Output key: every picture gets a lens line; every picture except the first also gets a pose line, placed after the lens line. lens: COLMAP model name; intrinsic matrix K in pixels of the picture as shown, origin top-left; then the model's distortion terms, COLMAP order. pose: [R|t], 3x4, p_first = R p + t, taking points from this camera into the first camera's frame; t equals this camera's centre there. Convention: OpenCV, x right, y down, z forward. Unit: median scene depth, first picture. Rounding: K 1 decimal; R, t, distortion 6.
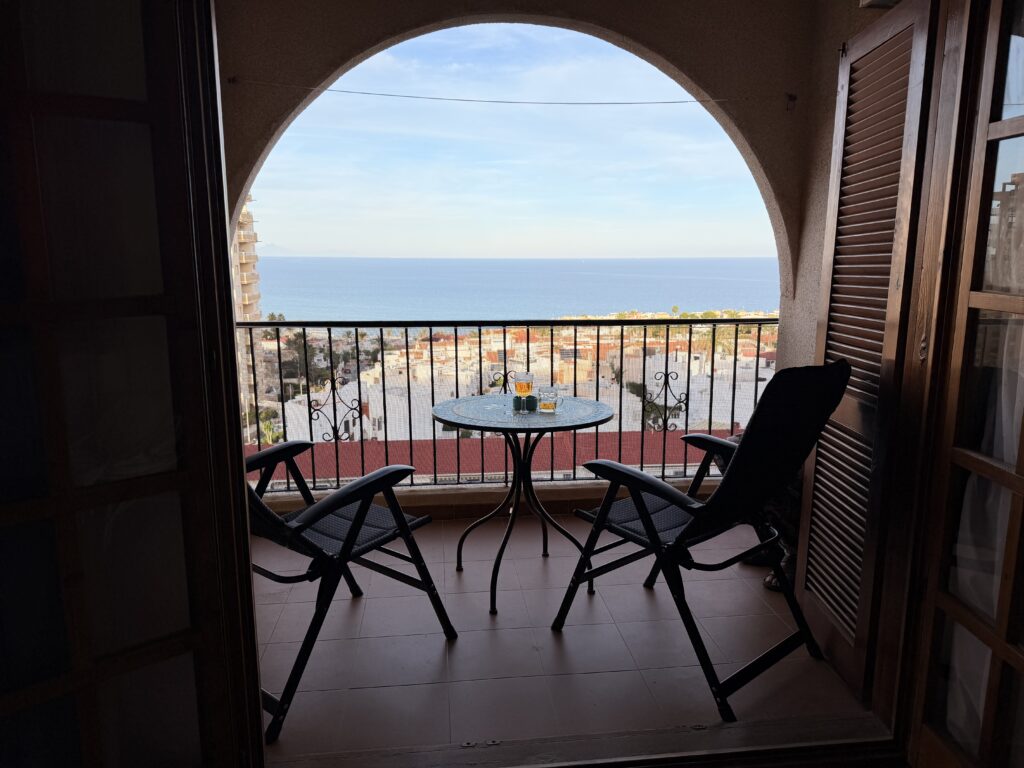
lens RADIAL K [[705.3, 0, 512.0], [0, 705.3, 384.0], [0, 0, 1]] dist [0.003699, 0.000485]
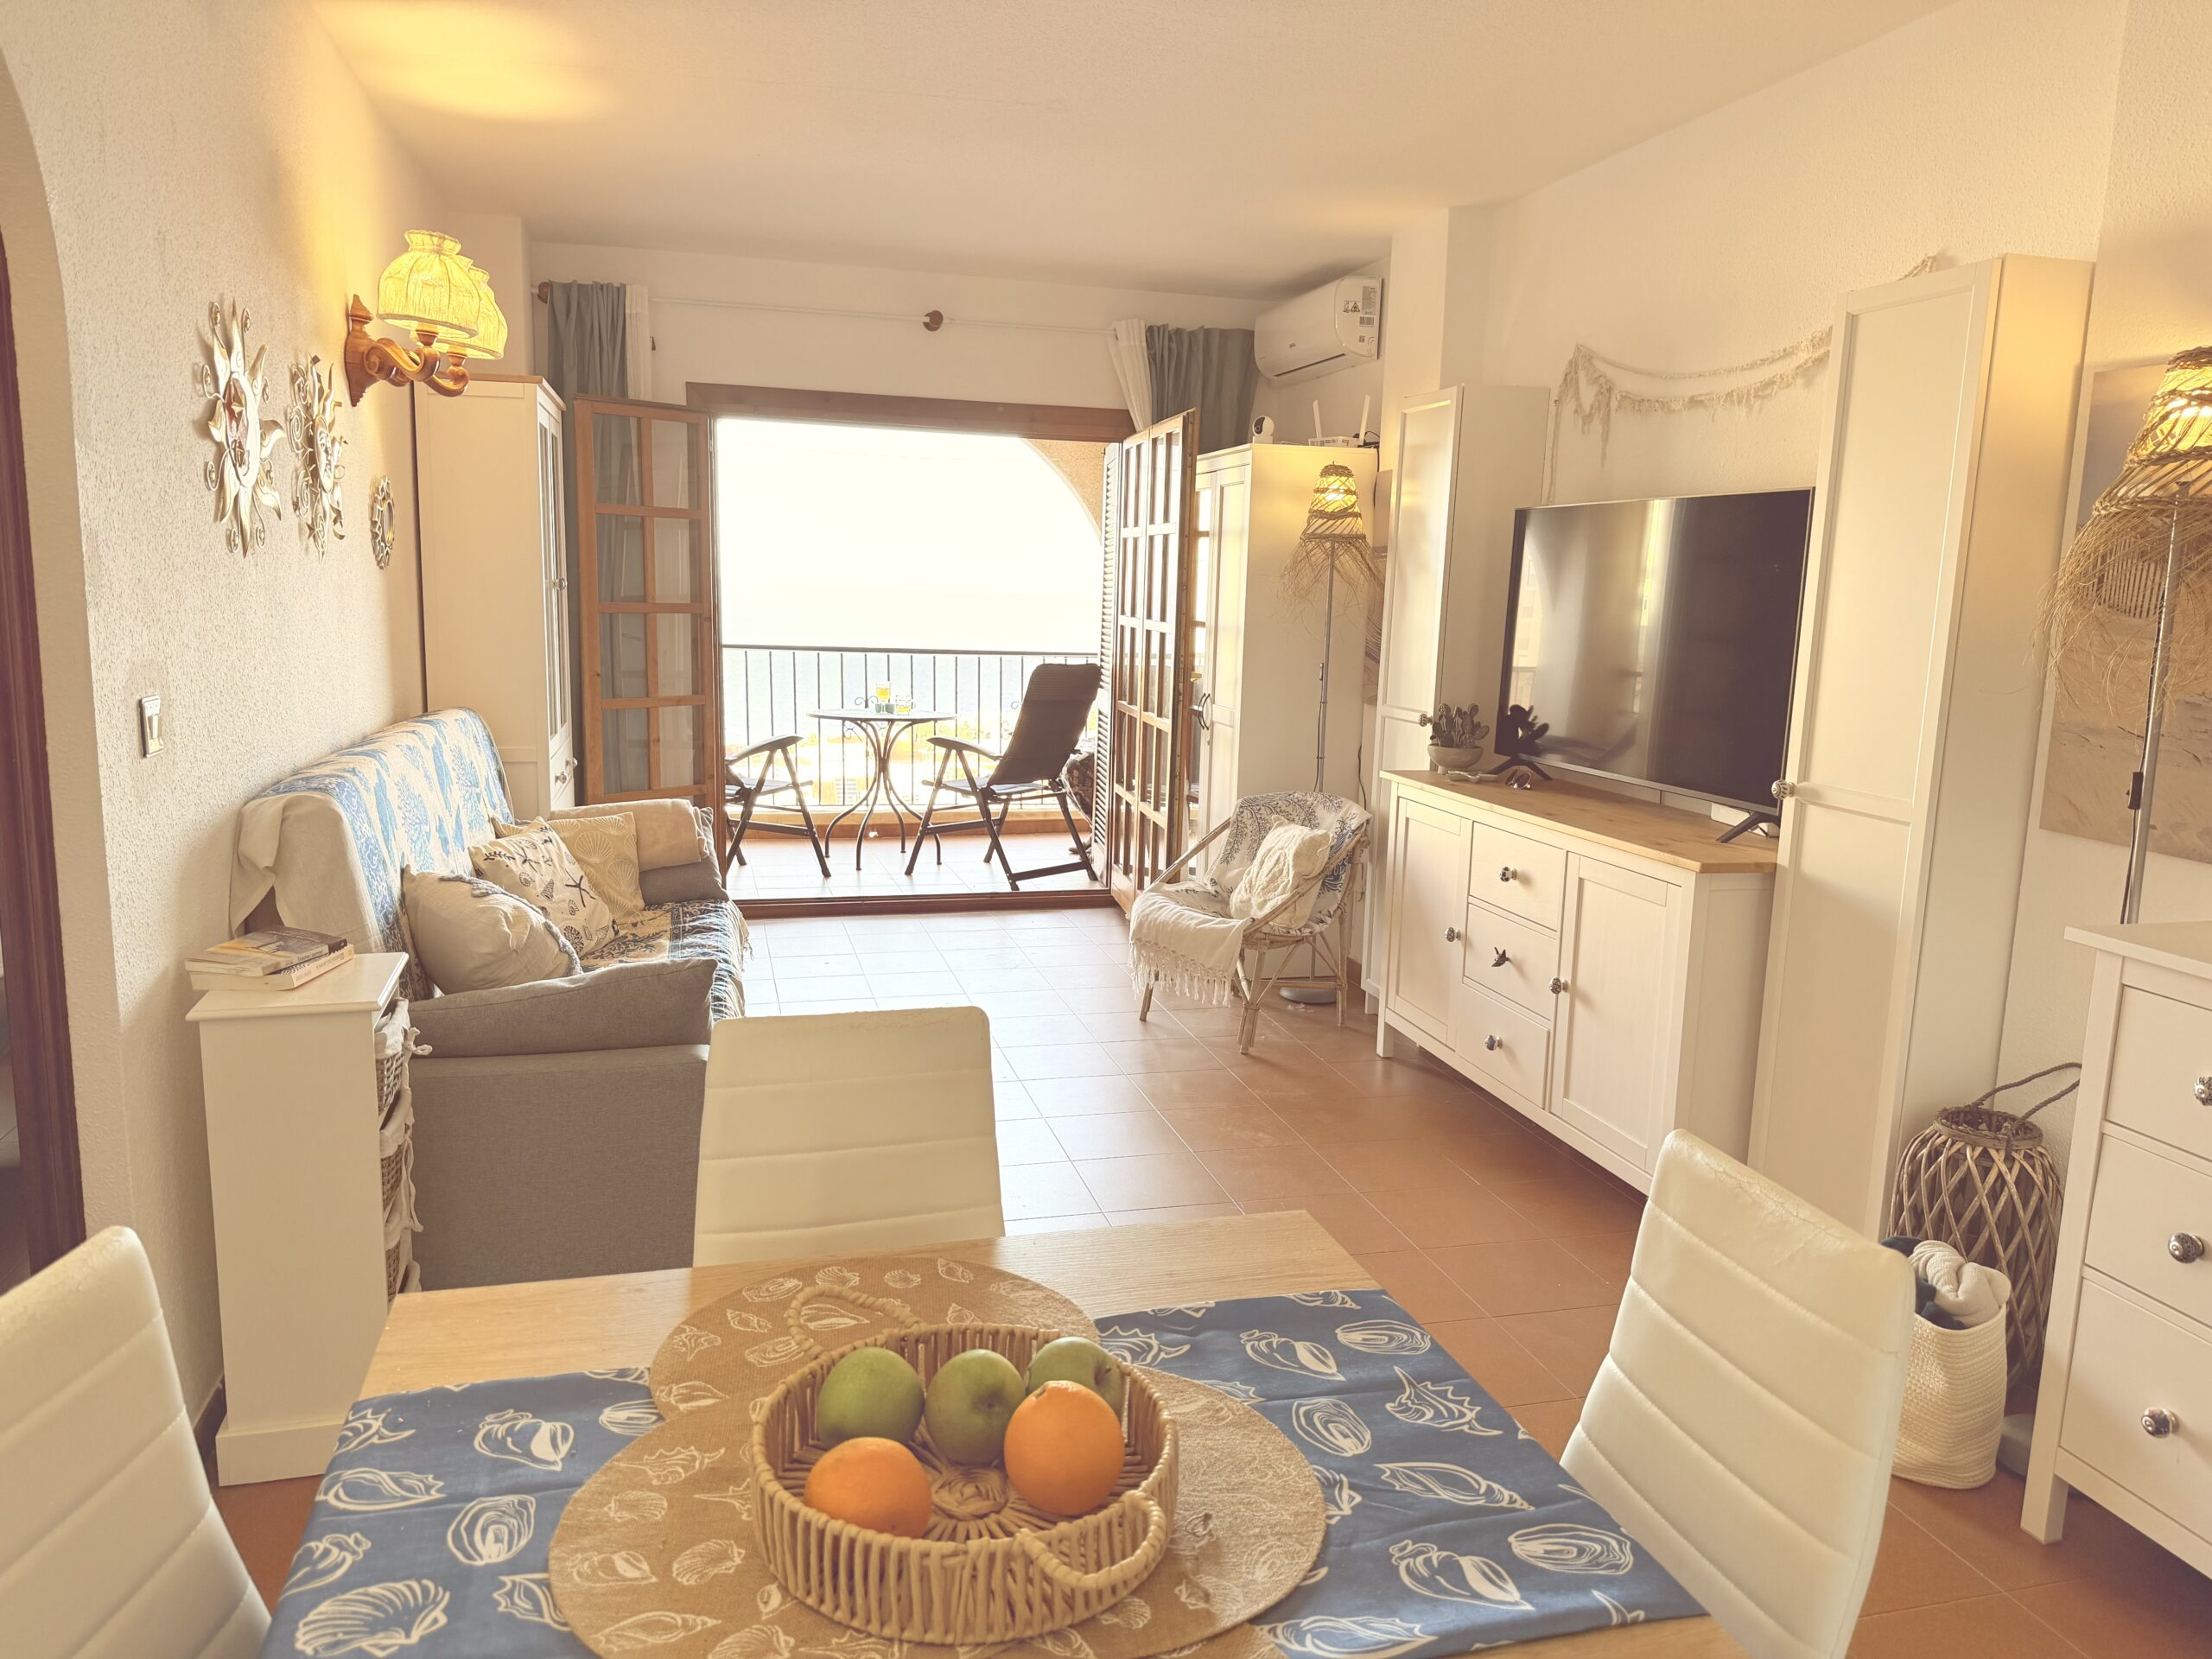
lens RADIAL K [[1523.6, 0, 1106.0], [0, 1523.6, 829.5], [0, 0, 1]] dist [0.003699, 0.000485]
pose [[0.988144, 0.010183, 0.153191, -0.006769], [-0.007902, 0.999849, -0.015492, 0.353489], [-0.153326, 0.014098, 0.988075, -2.098709]]
